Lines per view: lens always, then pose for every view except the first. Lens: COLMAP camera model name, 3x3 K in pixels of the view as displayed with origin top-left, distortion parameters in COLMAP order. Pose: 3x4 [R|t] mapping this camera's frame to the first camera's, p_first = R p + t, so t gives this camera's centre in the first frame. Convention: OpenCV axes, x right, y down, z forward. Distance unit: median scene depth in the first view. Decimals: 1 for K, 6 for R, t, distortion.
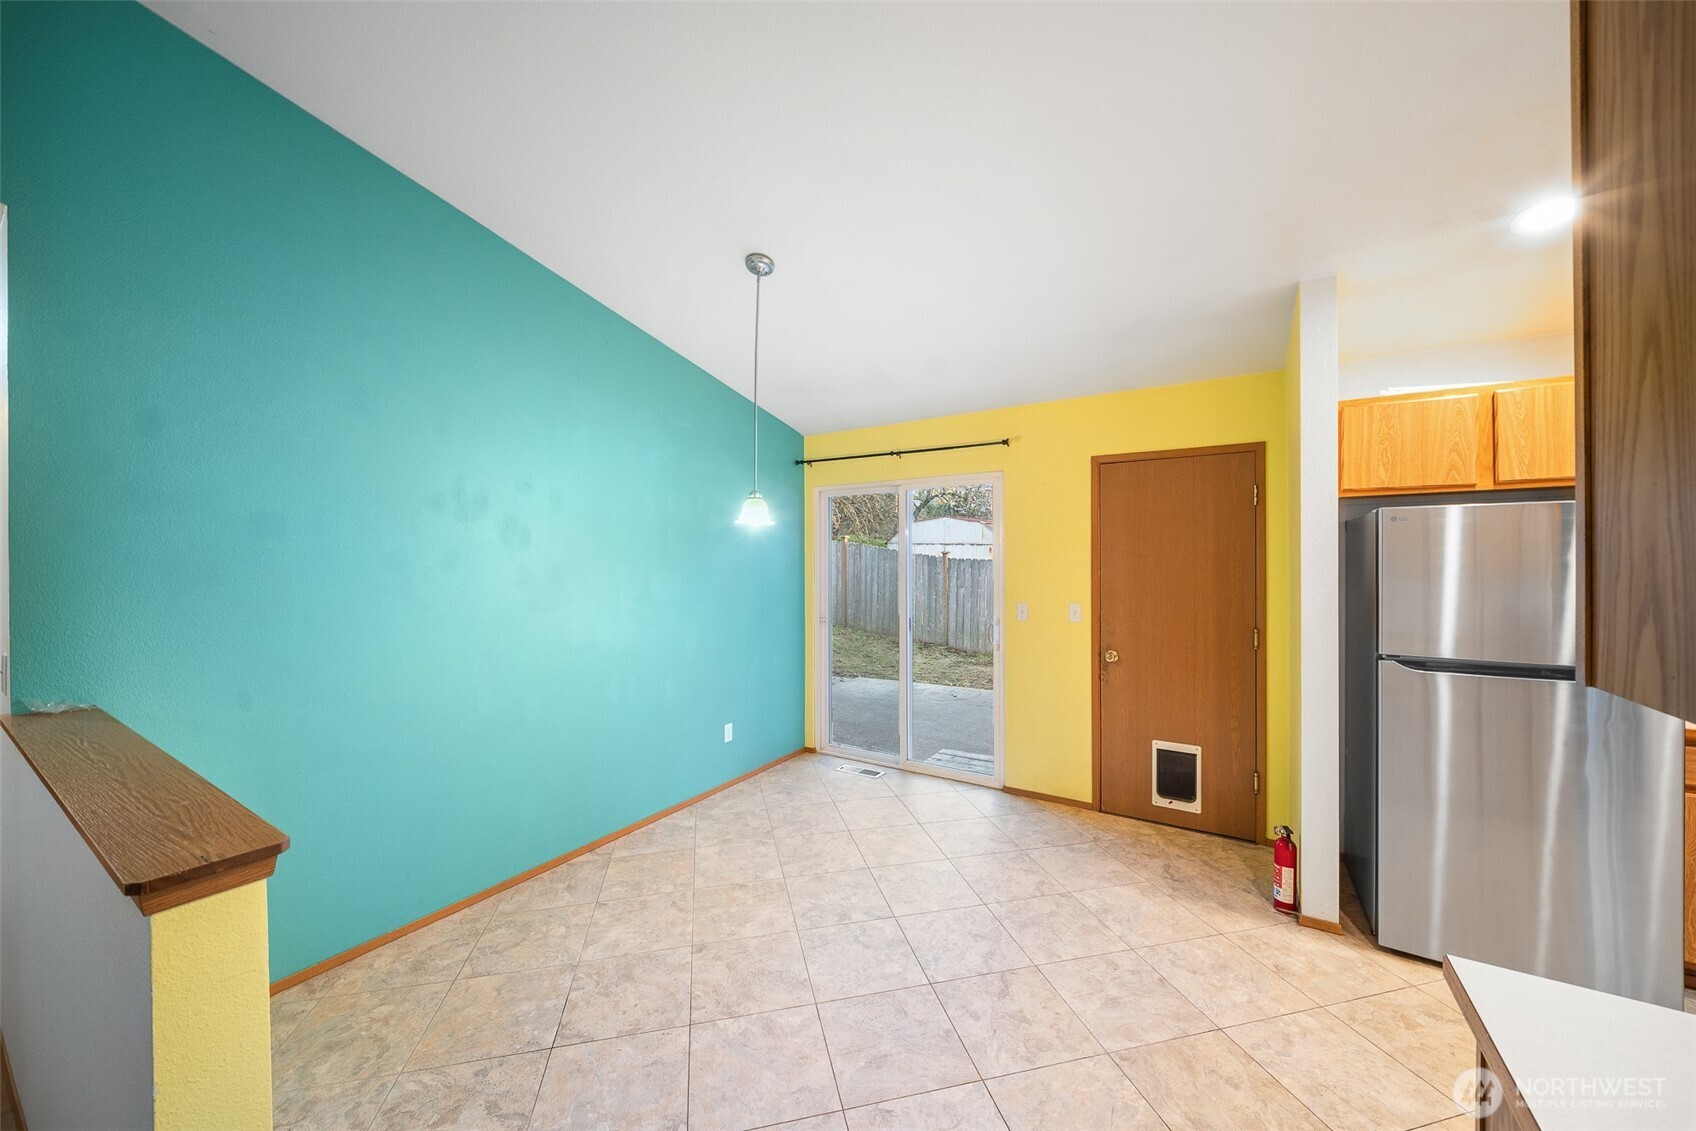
lens RADIAL K [[612.2, 0, 848.0], [0, 612.2, 565.5], [0, 0, 1]] dist [0.021171, -0.015806]
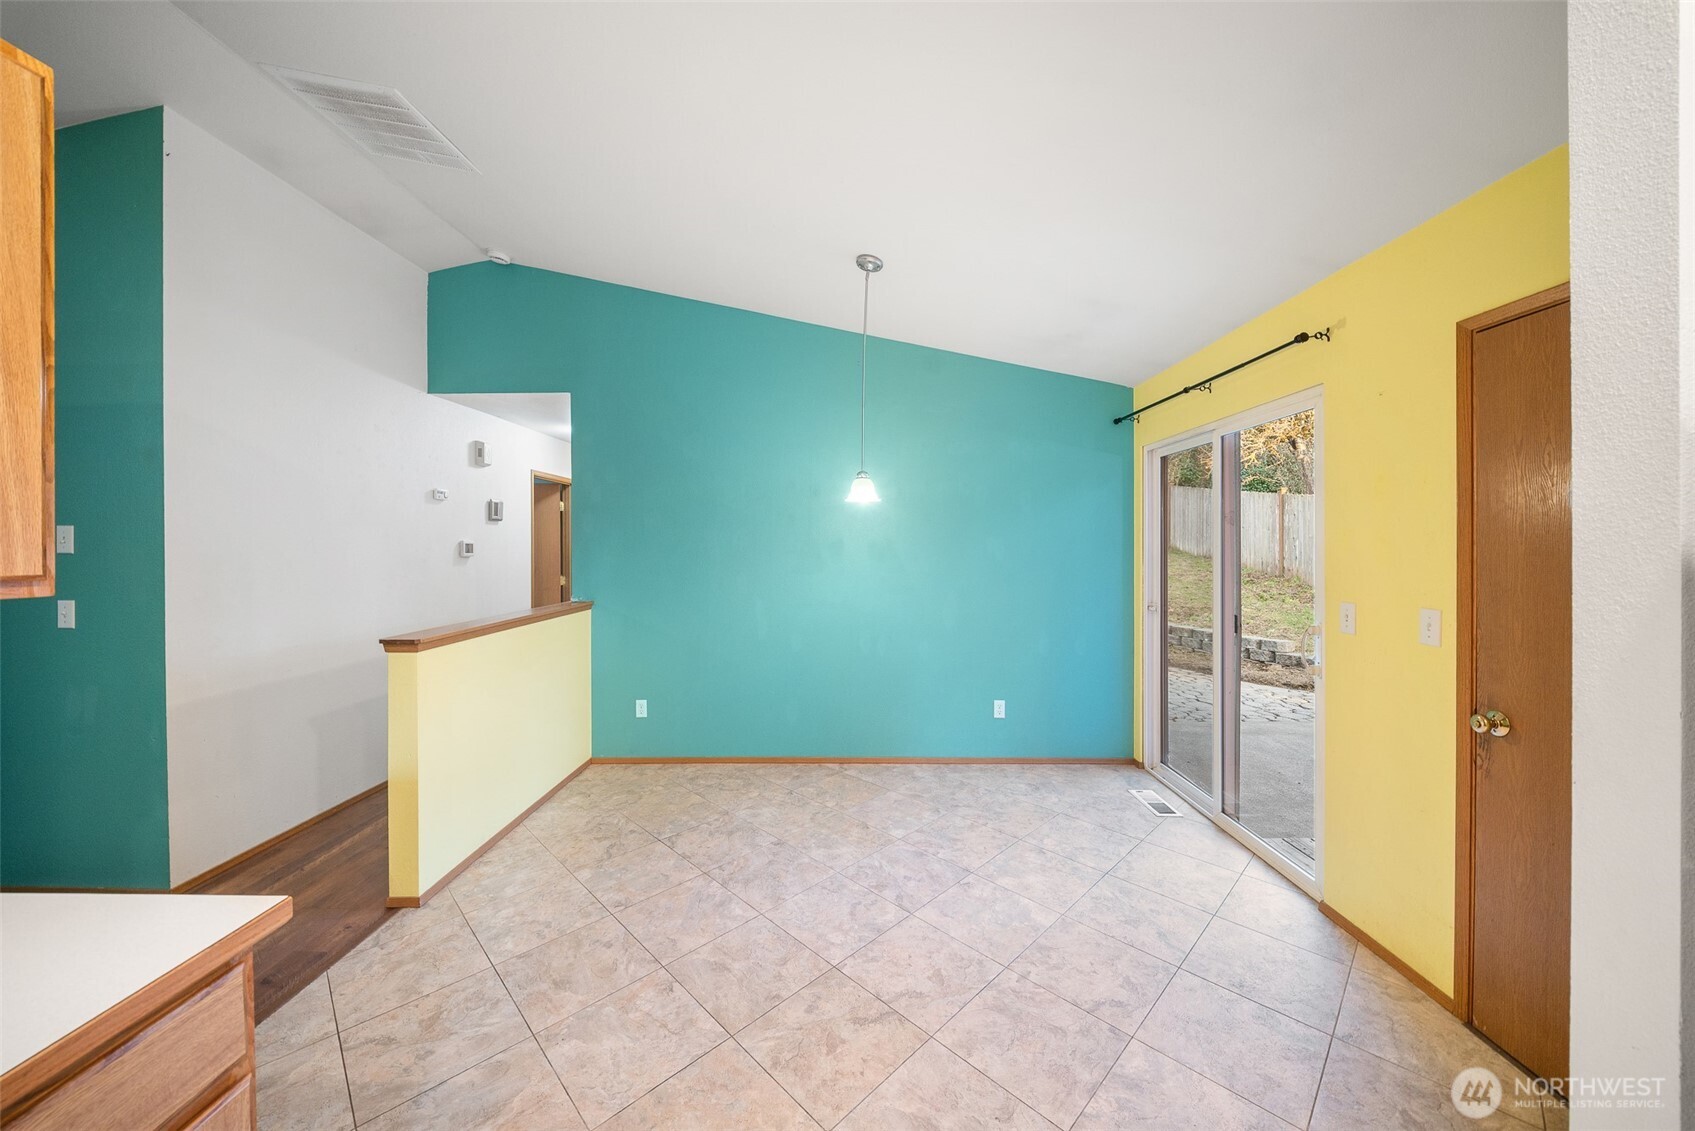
lens RADIAL K [[599.2, 0, 844.5], [0, 599.2, 548.2], [0, 0, 1]] dist [0.000727, -0.003246]
pose [[0.519134, 0.006663, -0.854667, 0.747026], [-0.005822, 0.999974, 0.004260, 0.013071], [0.854673, 0.002764, 0.519159, 0.414336]]
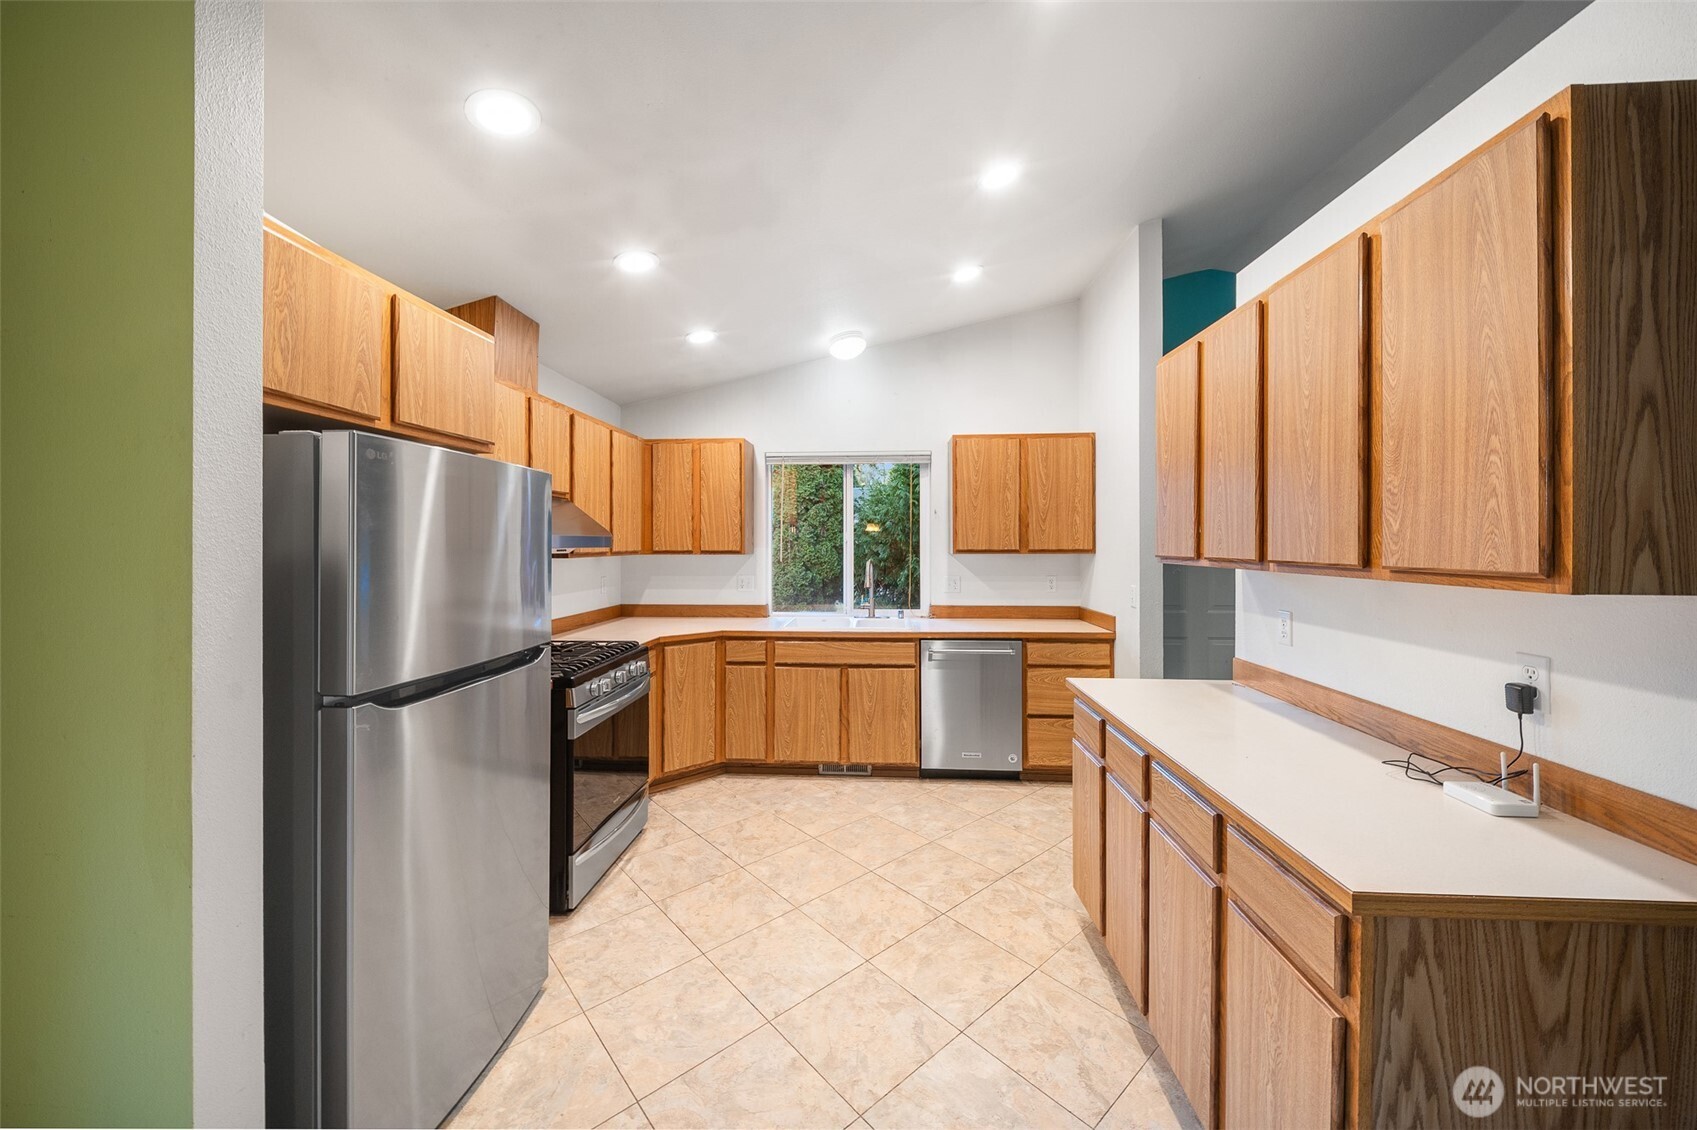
lens RADIAL K [[599.9, 0, 845.5], [0, 599.9, 547.7], [0, 0, 1]] dist [0.000727, -0.003246]
pose [[-0.475050, 0.000968, 0.879958, 0.158847], [0.008209, 0.999961, 0.003331, 0.010758], [-0.879921, 0.008806, -0.475039, 0.738888]]
